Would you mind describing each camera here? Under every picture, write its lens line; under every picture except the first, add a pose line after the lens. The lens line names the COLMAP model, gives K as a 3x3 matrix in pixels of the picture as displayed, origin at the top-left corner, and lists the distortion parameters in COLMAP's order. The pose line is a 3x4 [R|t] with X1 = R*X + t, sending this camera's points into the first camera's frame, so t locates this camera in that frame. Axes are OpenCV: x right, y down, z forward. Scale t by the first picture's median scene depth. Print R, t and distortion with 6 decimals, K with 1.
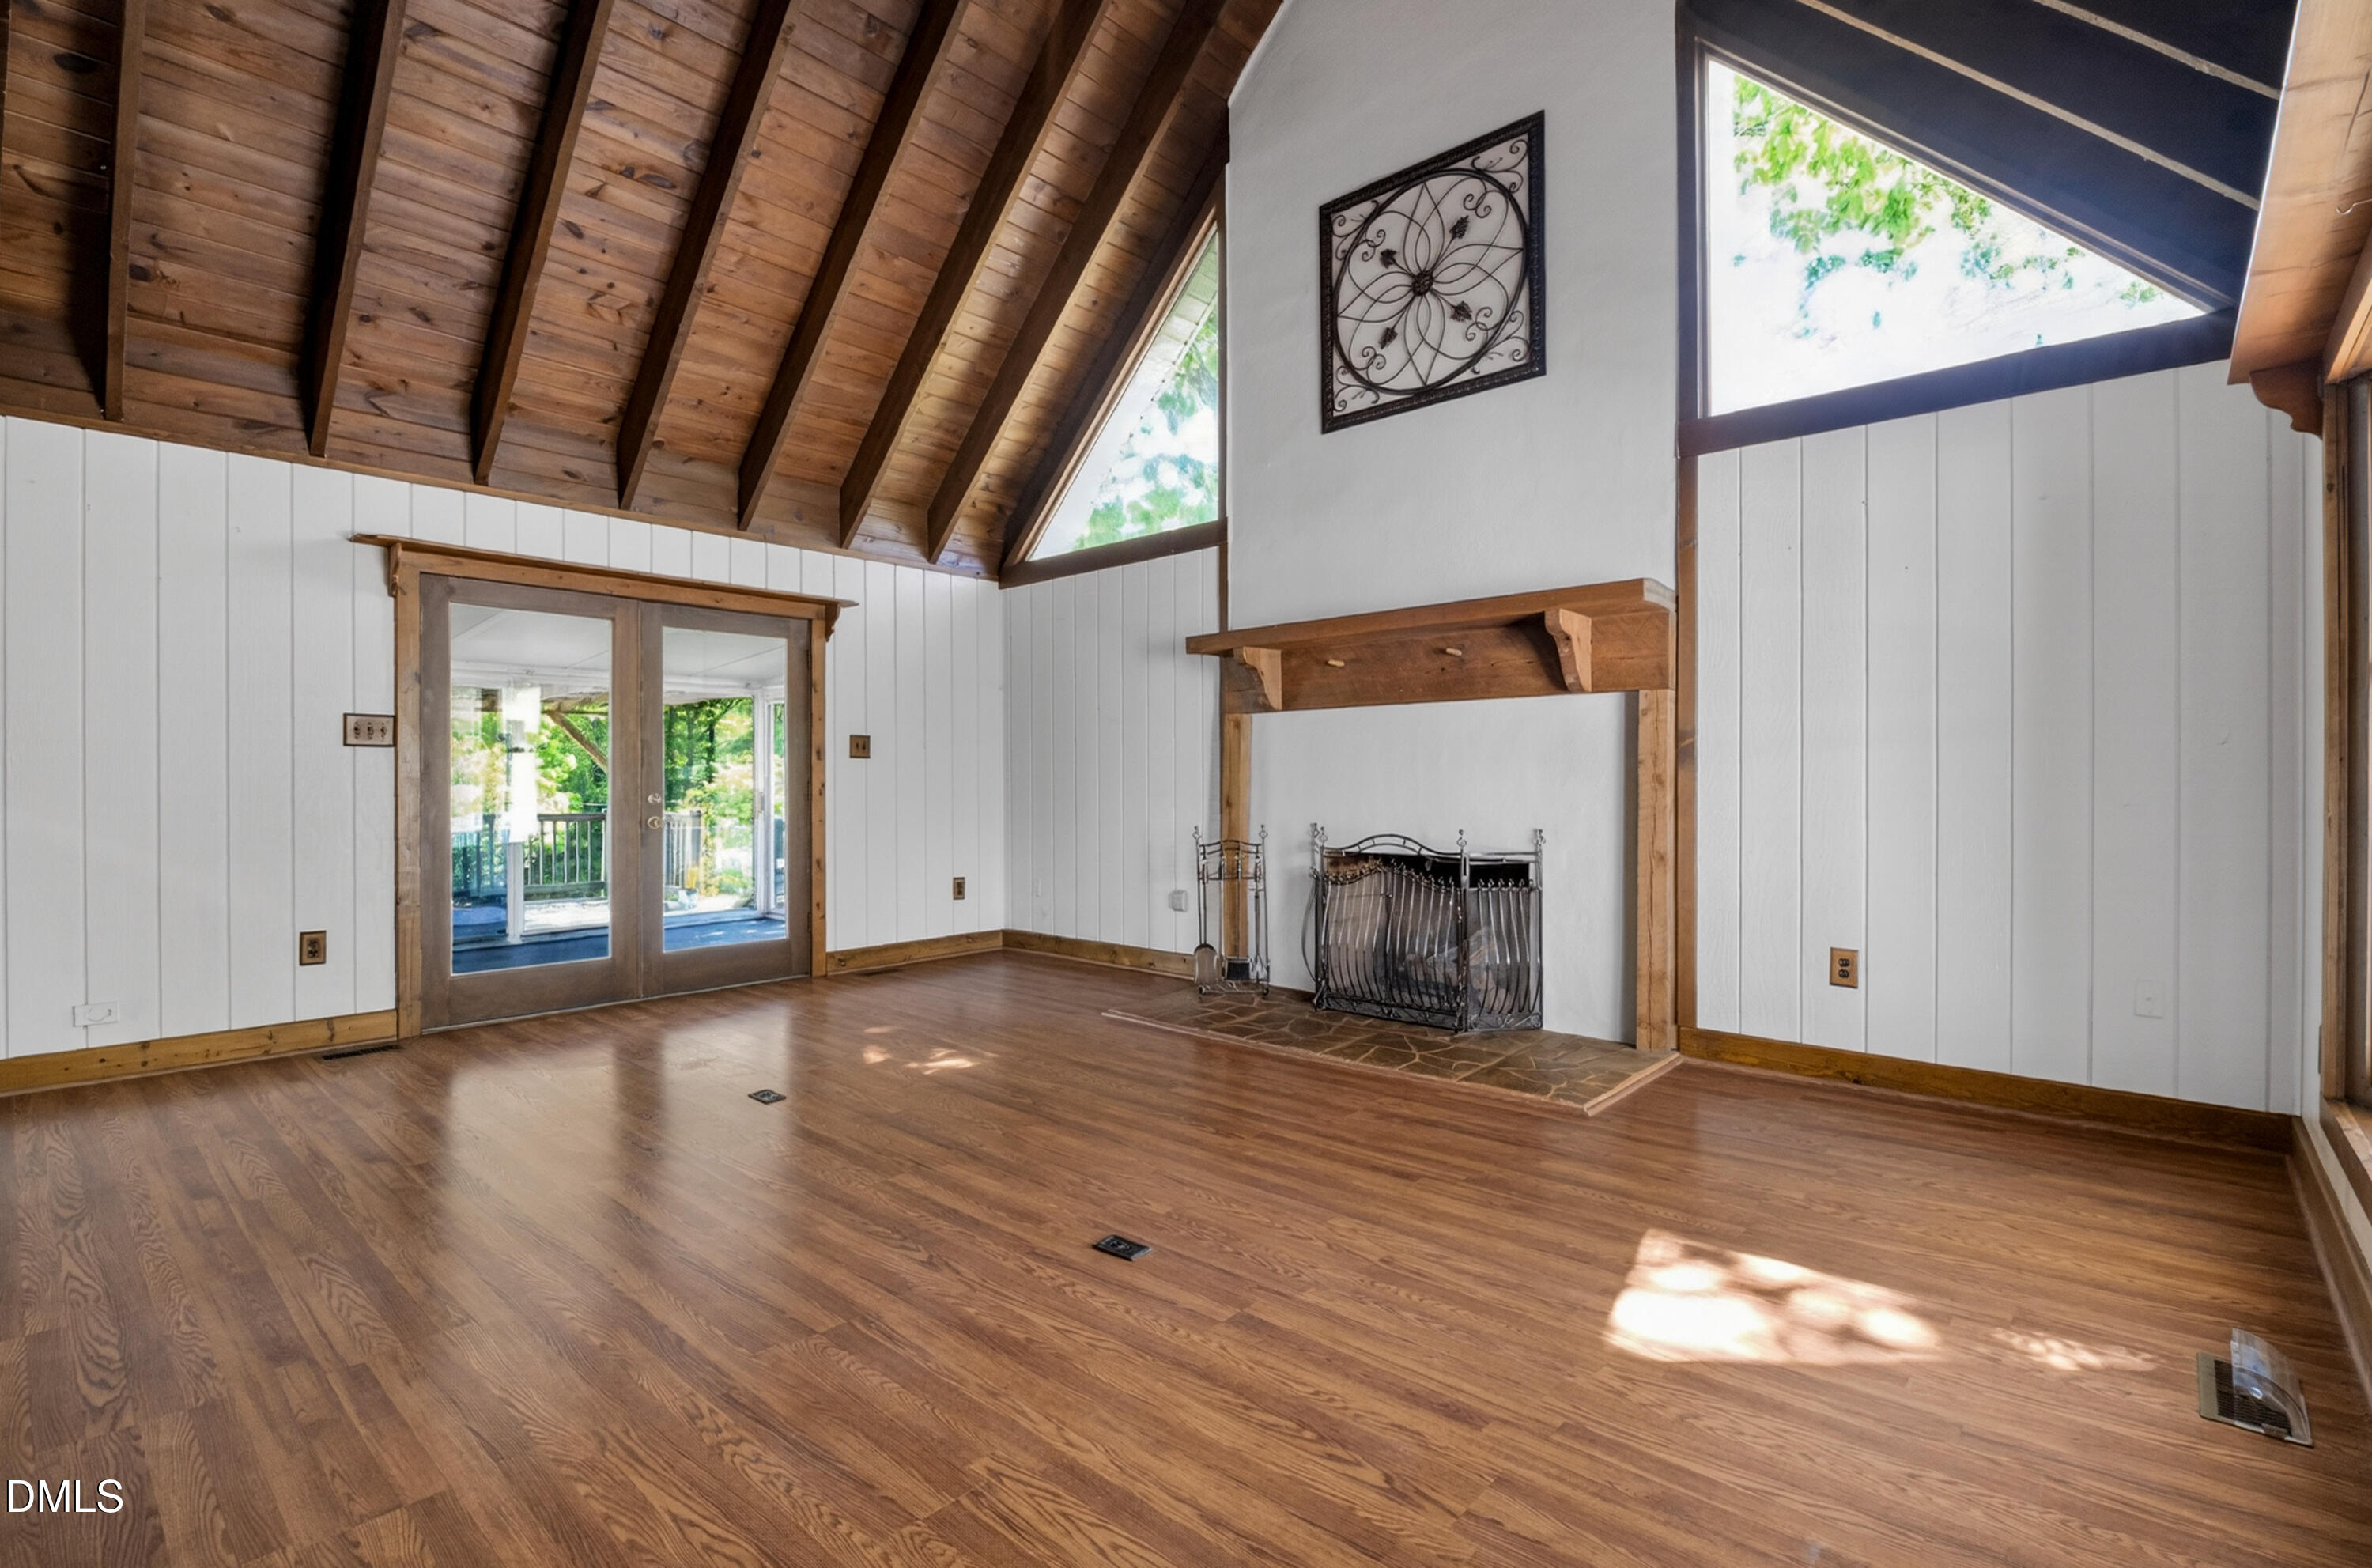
lens RADIAL K [[1066.0, 0, 1168.2], [0, 1066.0, 786.8], [0, 0, 1]] dist [-0.003785, -0.003394]
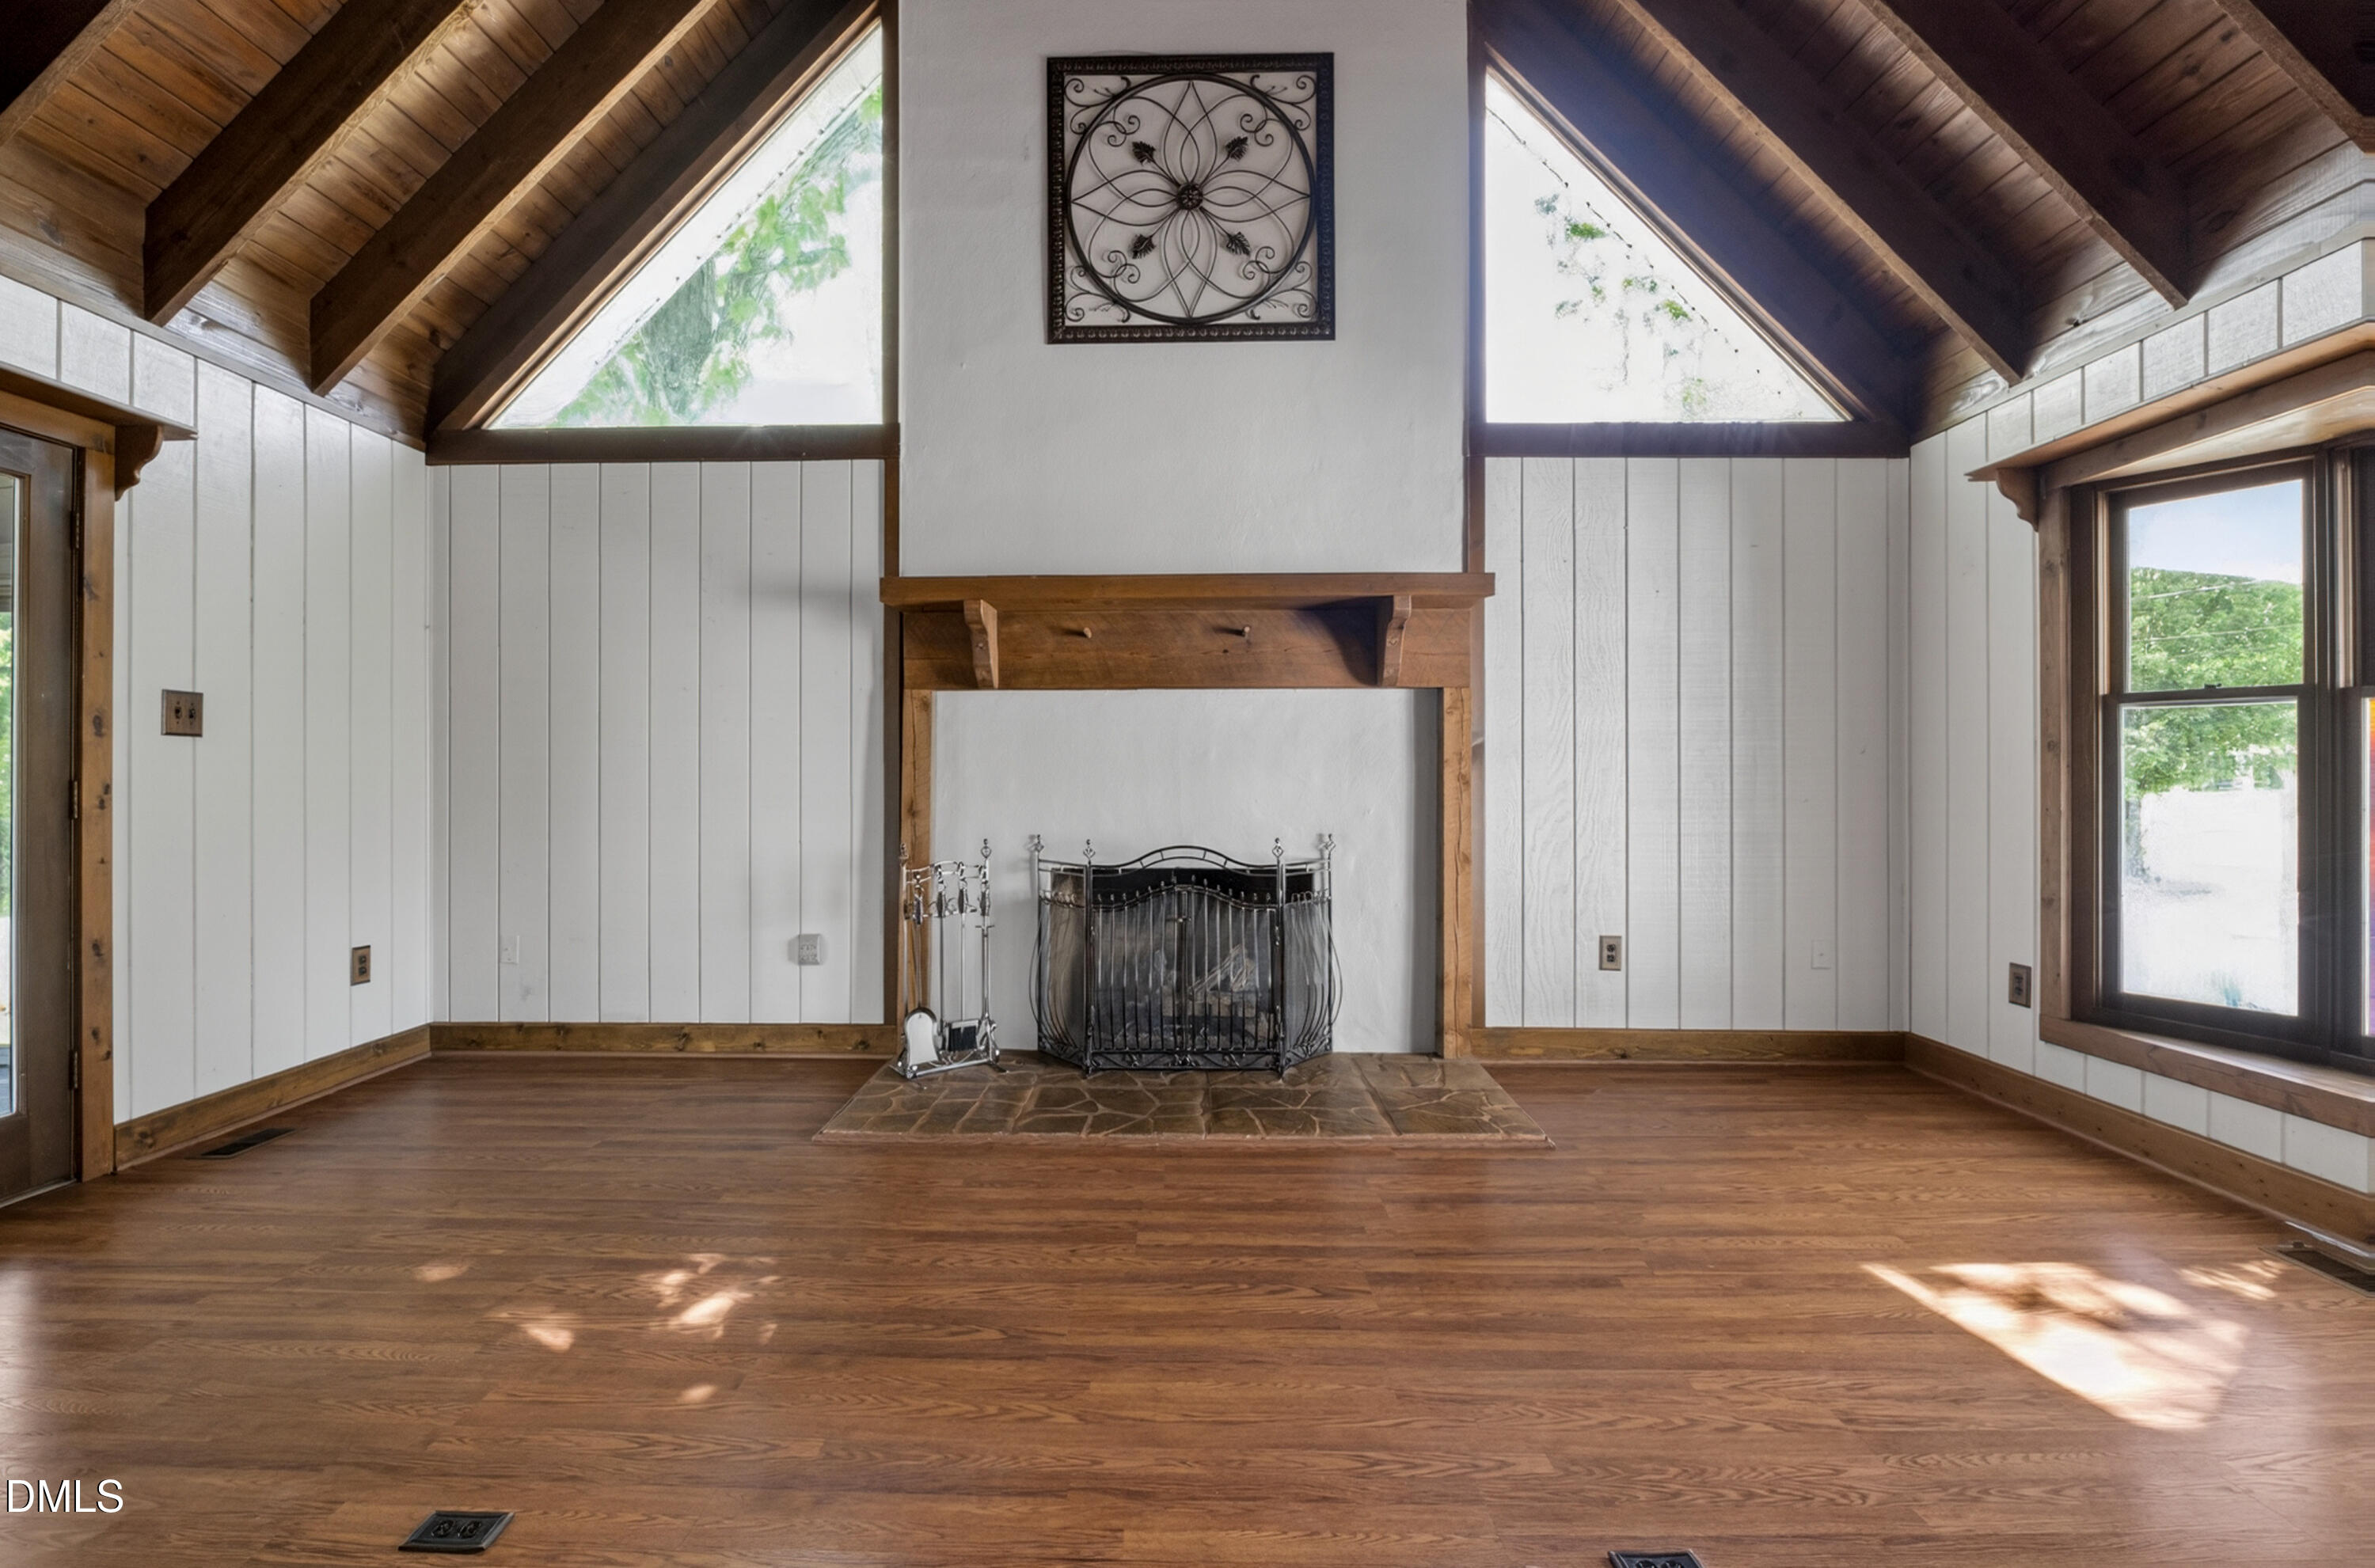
lens RADIAL K [[1067.2, 0, 1187.8], [0, 1067.2, 772.0], [0, 0, 1]] dist [-0.003785, -0.003394]
pose [[0.756676, 0.005027, 0.653771, -0.320813], [0.002196, 0.999945, -0.010230, -0.003758], [-0.653787, 0.009176, 0.756623, 0.363990]]
